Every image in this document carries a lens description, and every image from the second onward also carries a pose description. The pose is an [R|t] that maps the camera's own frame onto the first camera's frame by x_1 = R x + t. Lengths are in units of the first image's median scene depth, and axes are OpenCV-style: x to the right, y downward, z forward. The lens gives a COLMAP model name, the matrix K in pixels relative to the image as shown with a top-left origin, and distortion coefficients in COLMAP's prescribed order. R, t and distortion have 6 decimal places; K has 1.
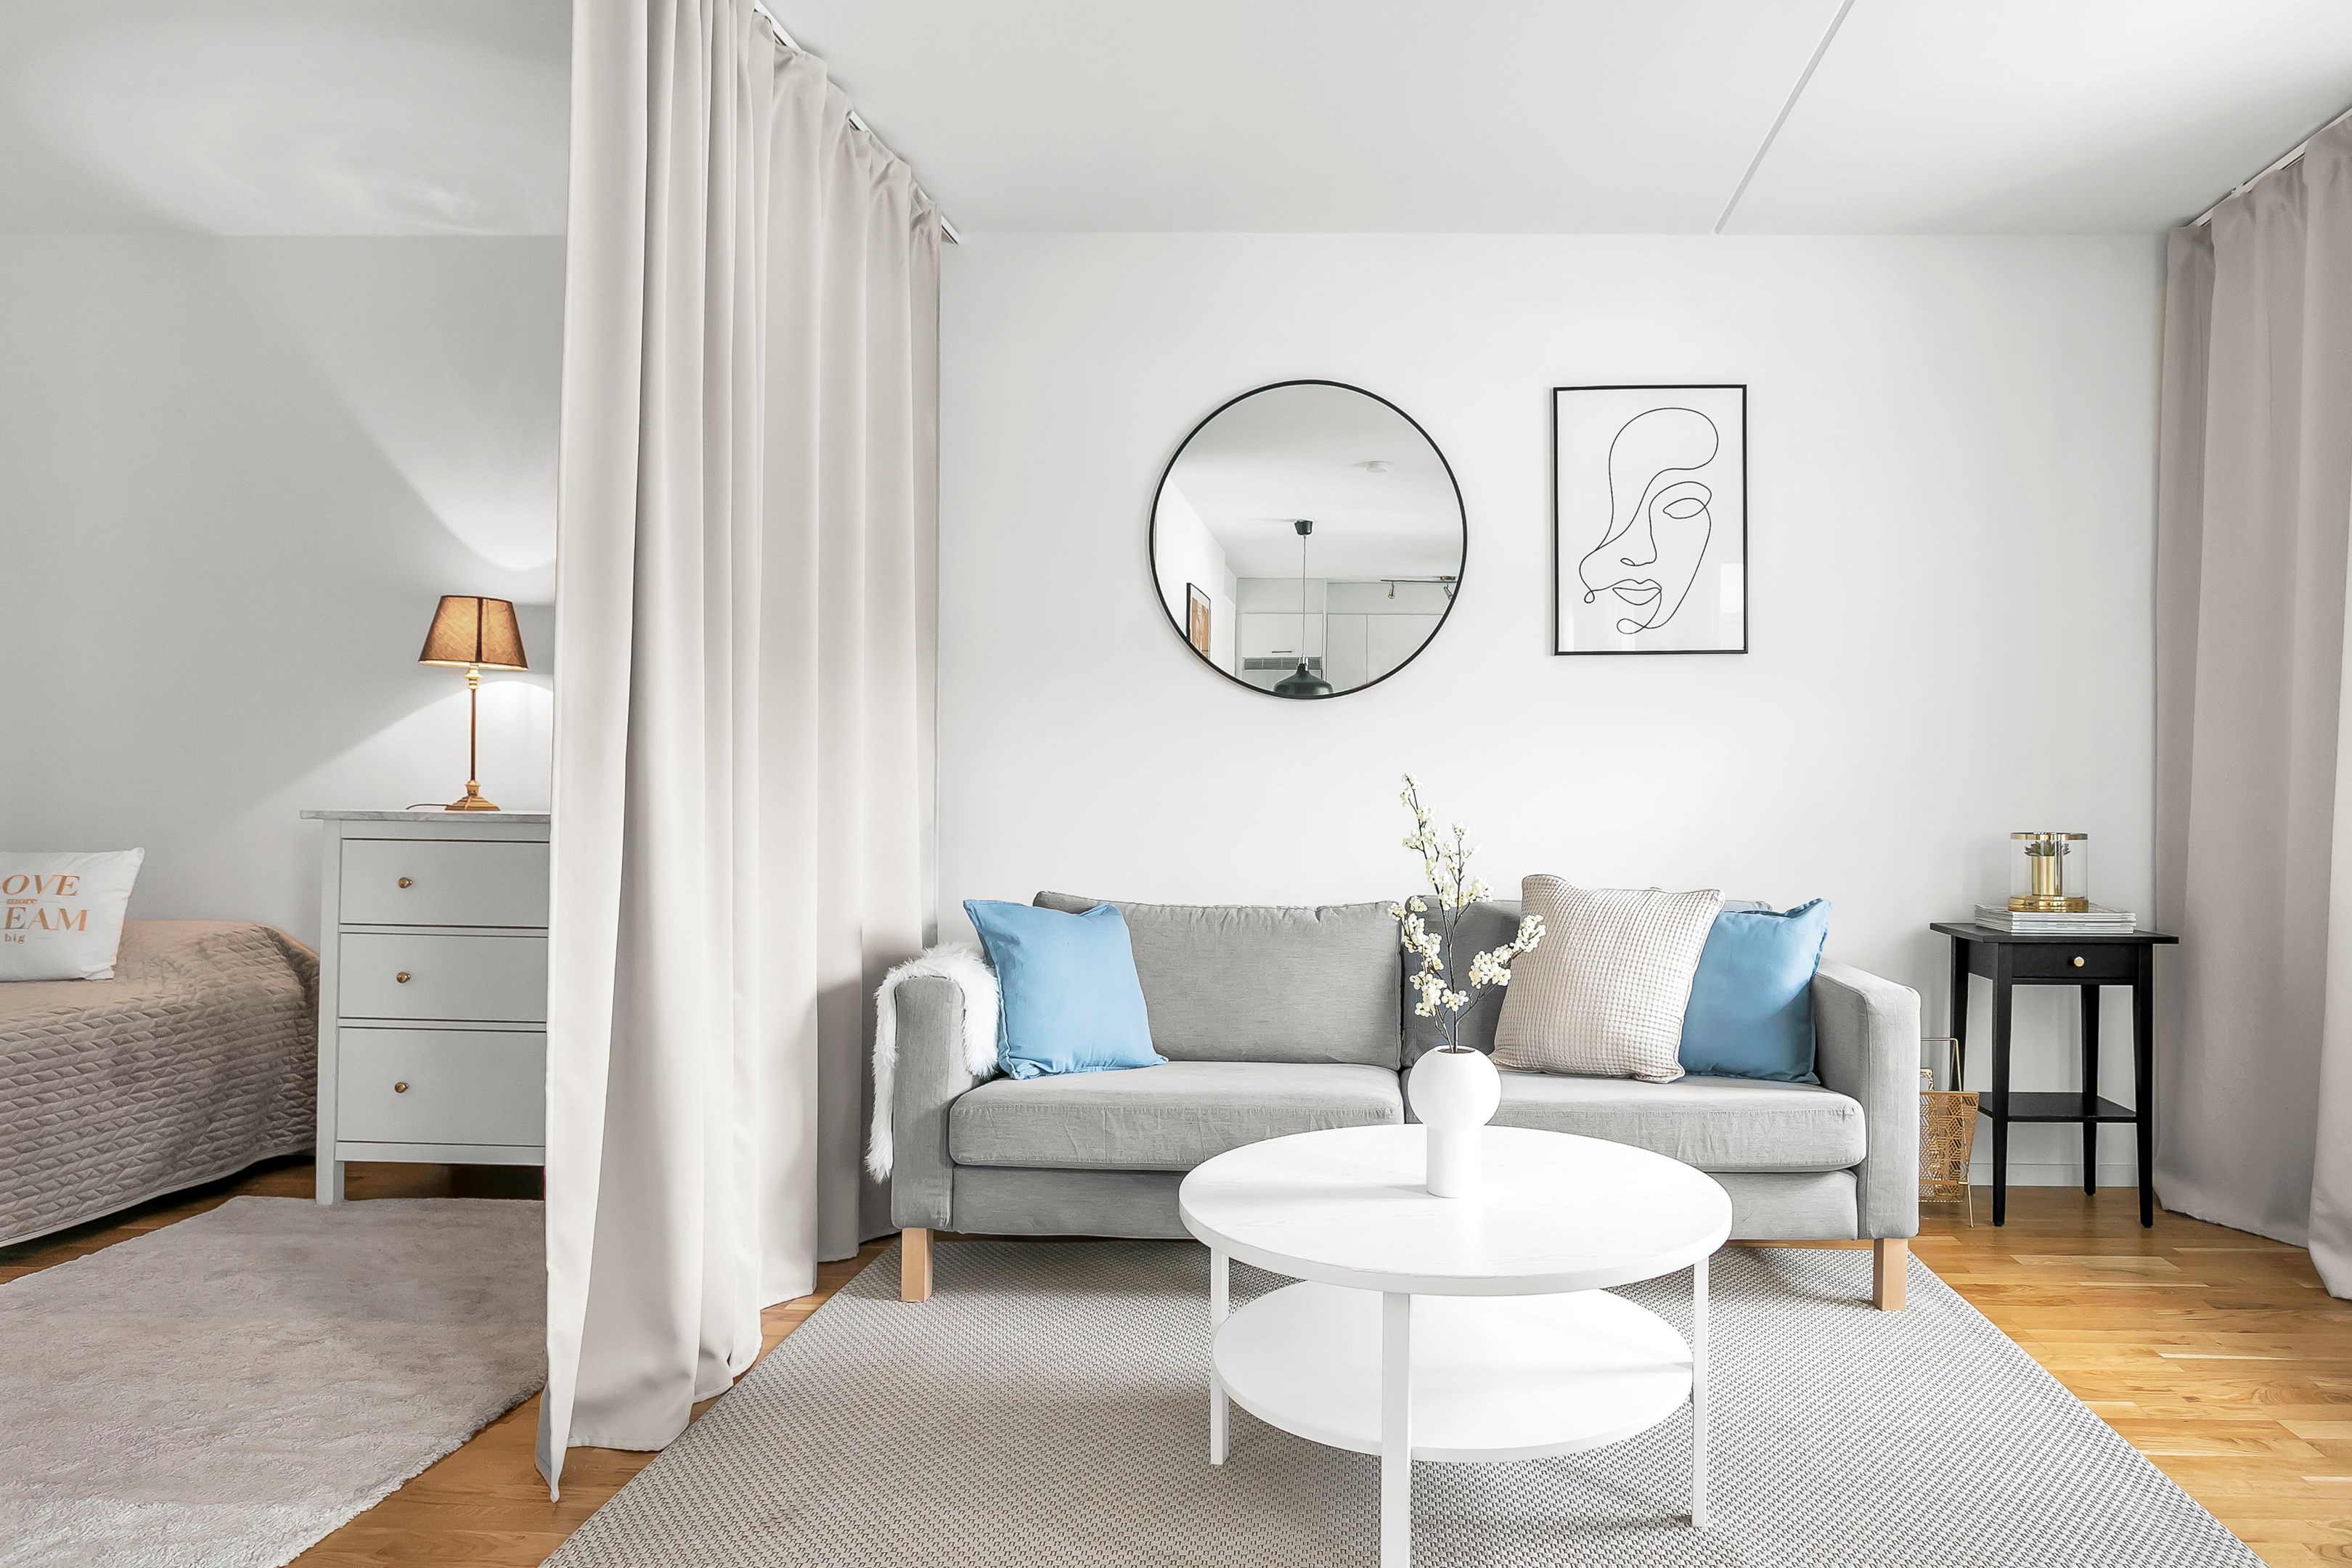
lens RADIAL K [[1475.2, 0, 1363.0], [0, 1475.2, 799.9], [0, 0, 1]] dist [-0.005640, -0.002409]
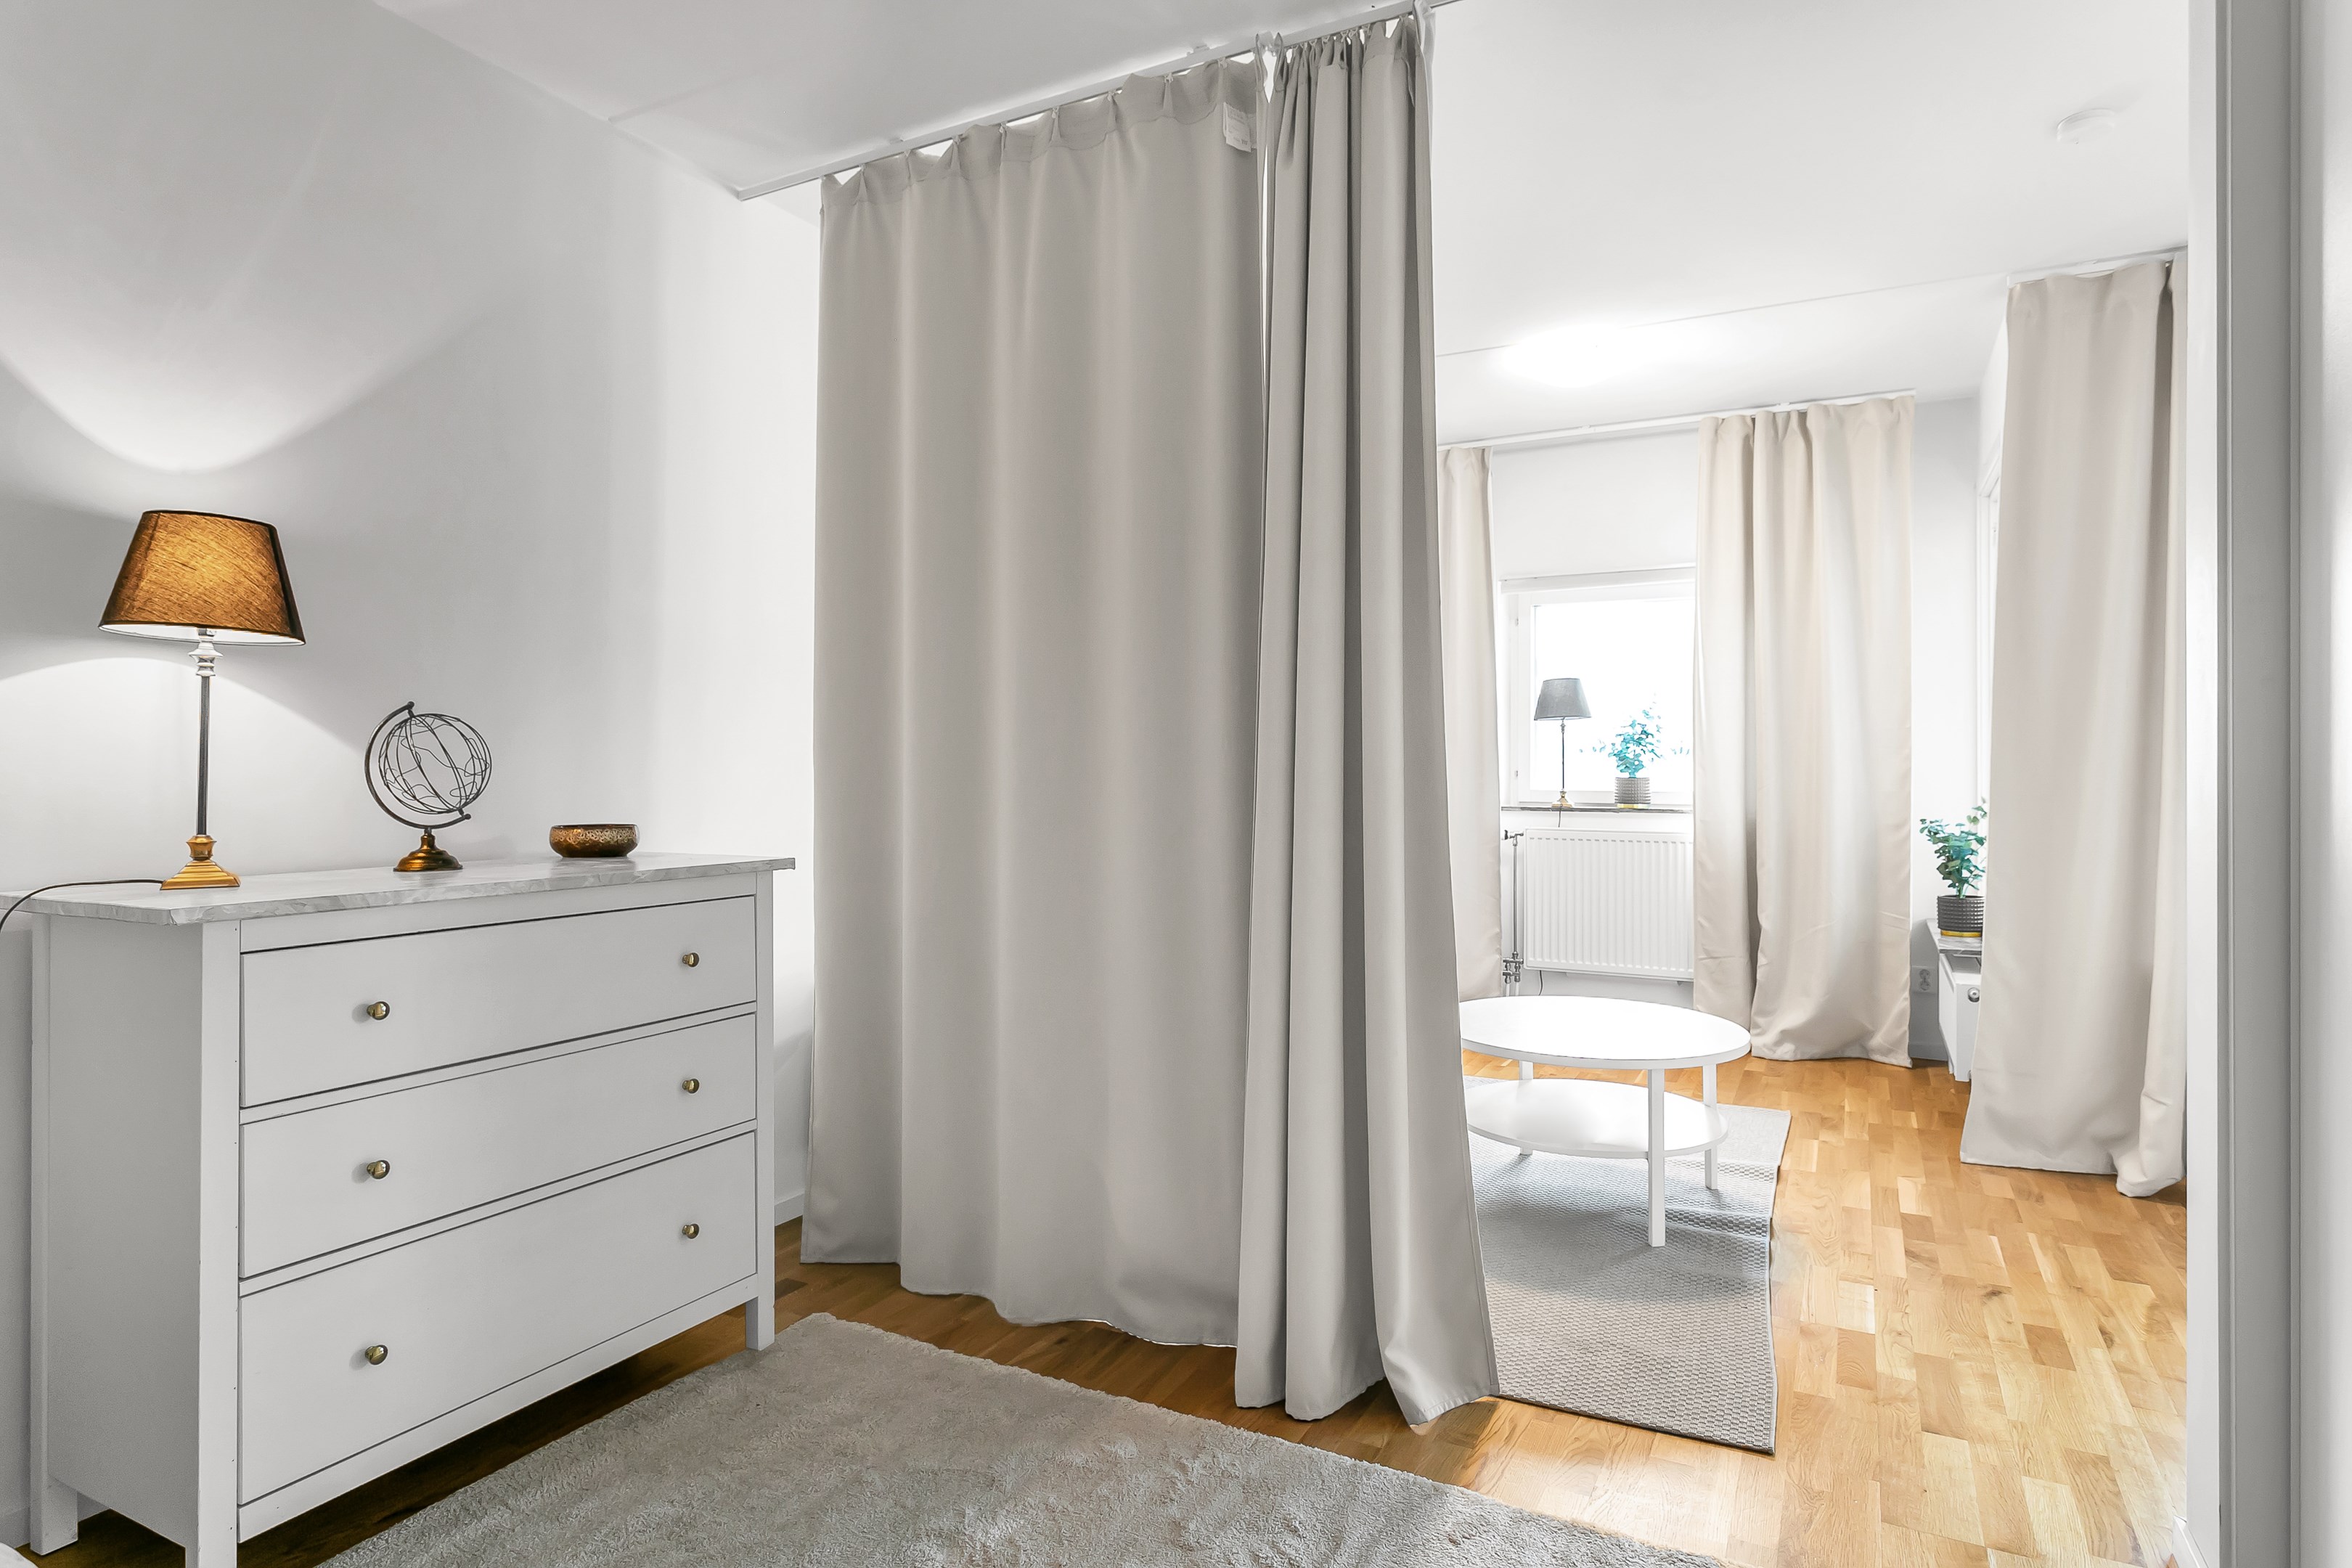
lens RADIAL K [[1295.6, 0, 1184.7], [0, 1295.6, 763.2], [0, 0, 1]] dist [-0.004429, 0.007571]
pose [[0.437519, -0.009876, 0.899155, -0.974970], [0.003473, 0.999951, 0.009293, -0.048029], [-0.899202, -0.000943, 0.437532, 0.463013]]
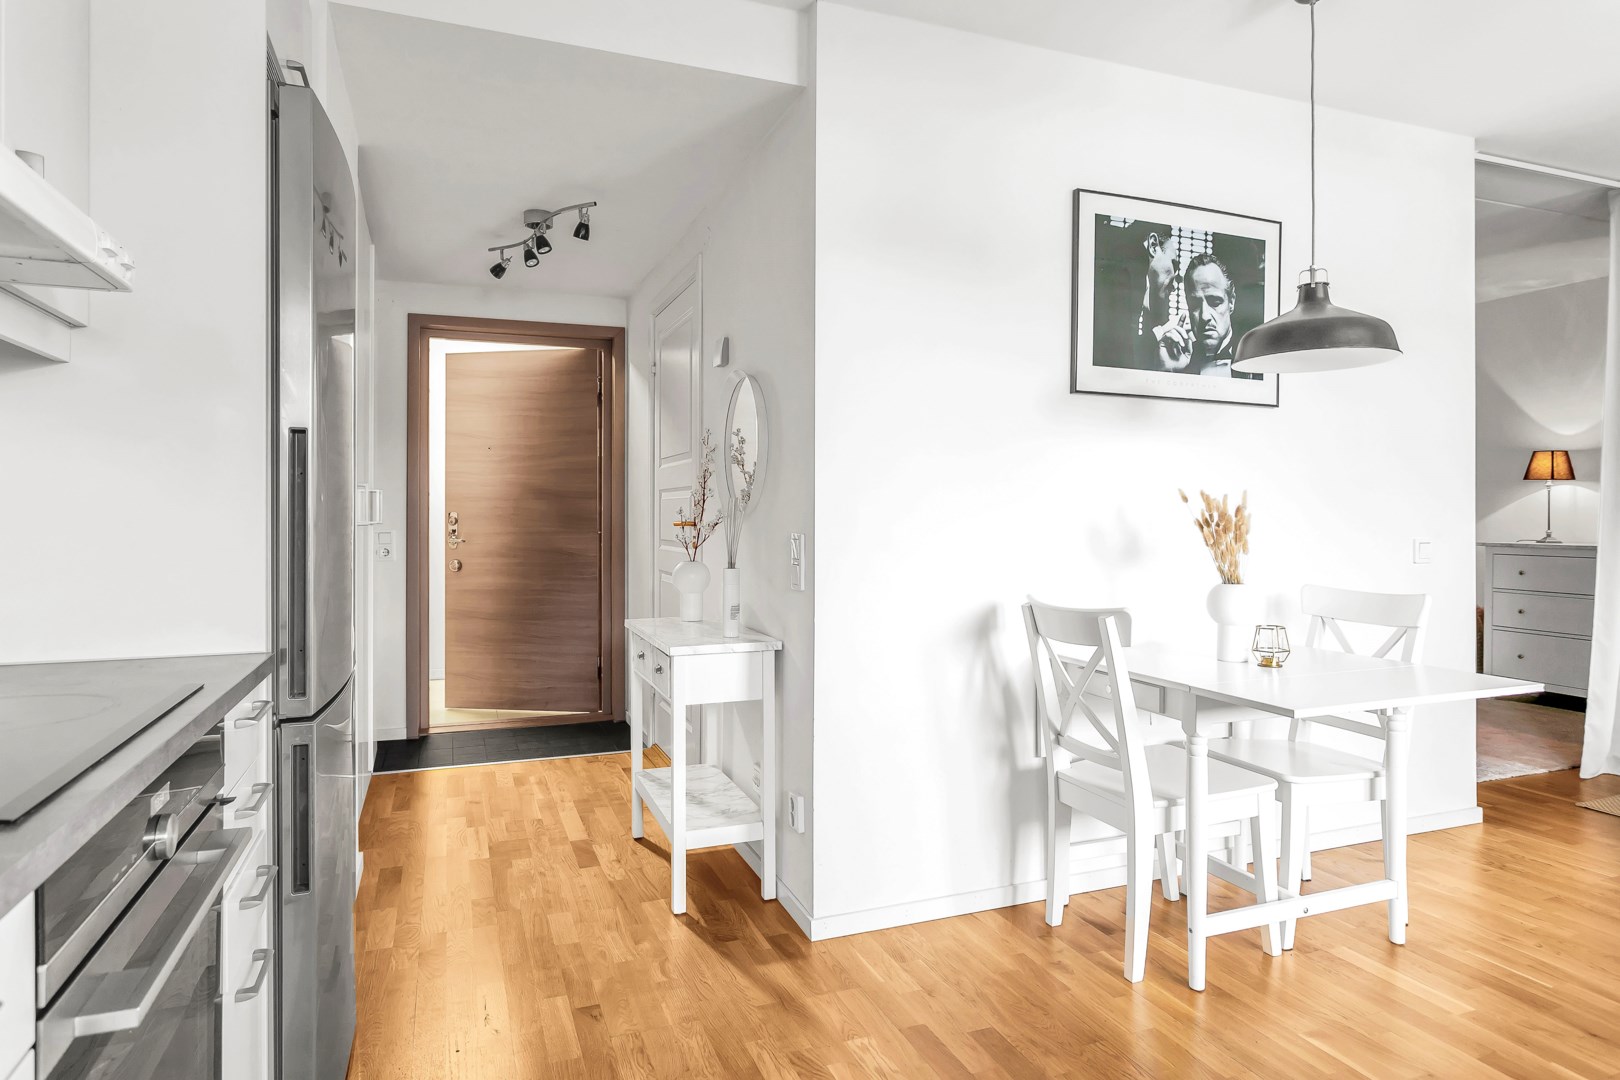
lens RADIAL K [[951.4, 0, 805.9], [0, 951.4, 515.9], [0, 0, 1]] dist [-0.018326, 0.008699]
pose [[0.384811, -0.015281, -0.922869, 0.331845], [0.002349, 0.999876, -0.015577, -0.016676], [0.922992, 0.003826, 0.384799, -0.687003]]
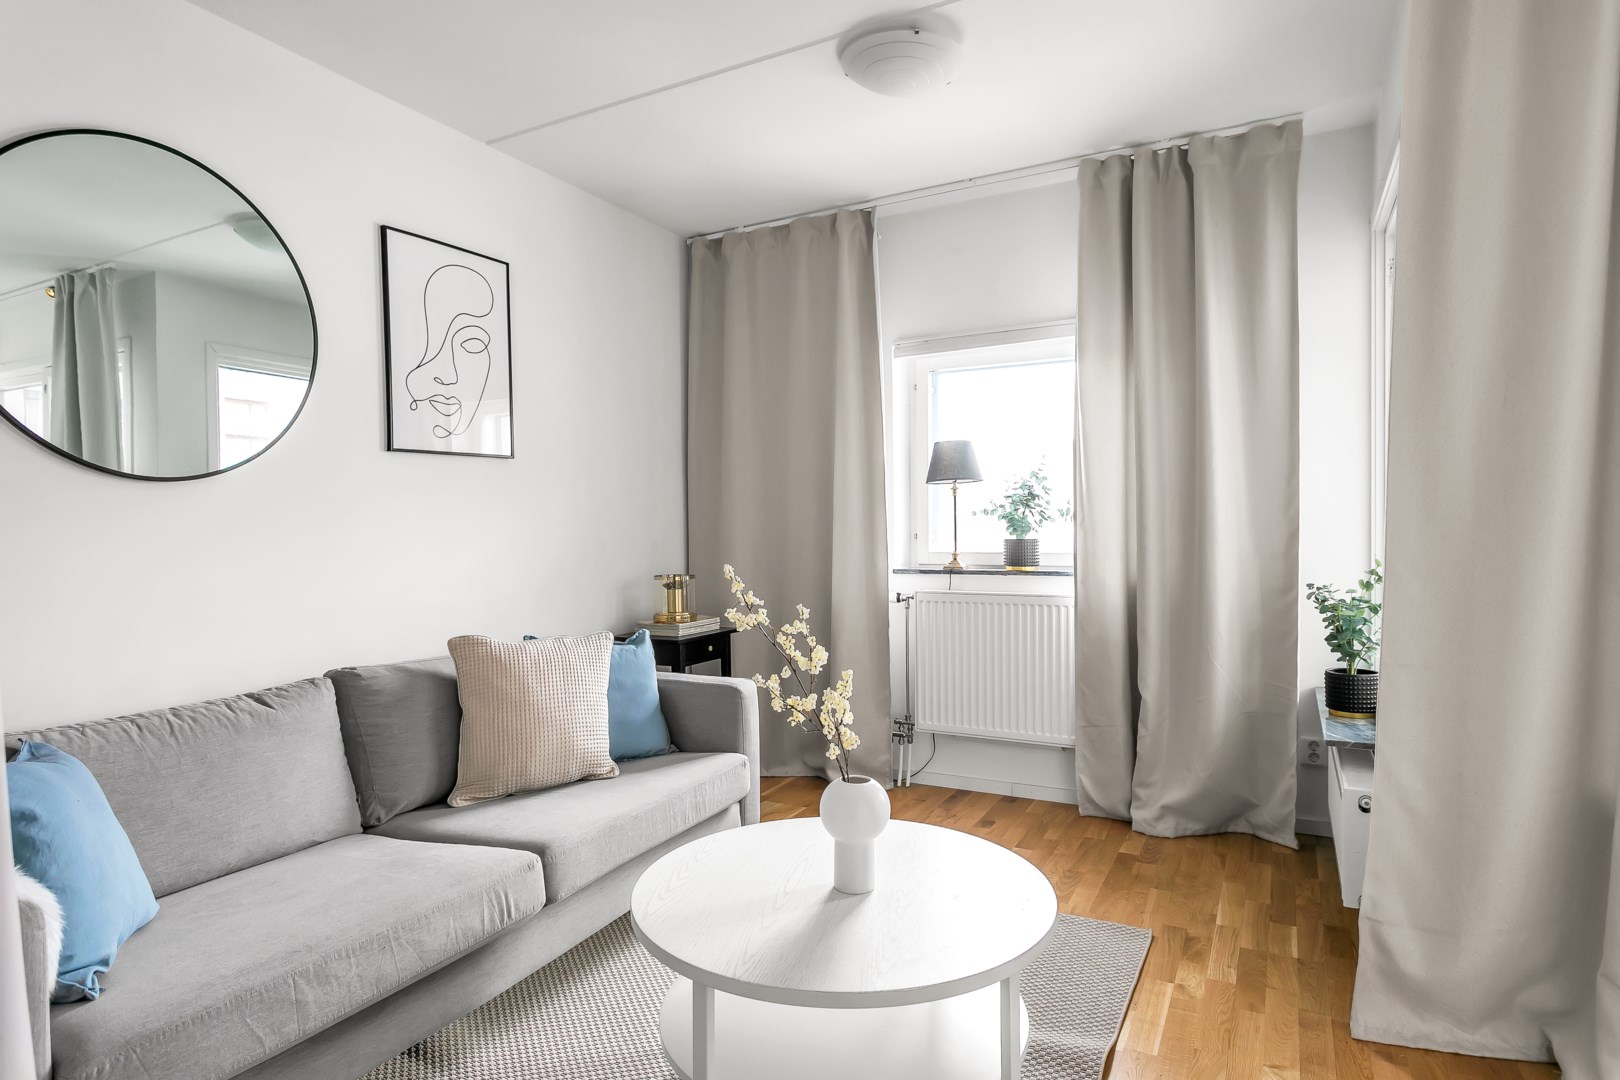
lens RADIAL K [[892.4, 0, 807.7], [0, 892.4, 544.8], [0, 0, 1]] dist [-0.004429, 0.007571]
pose [[0.450205, -0.030861, 0.892392, -0.401724], [0.013155, 0.999523, 0.027929, -0.041239], [-0.892828, -0.000835, 0.450397, 0.407102]]
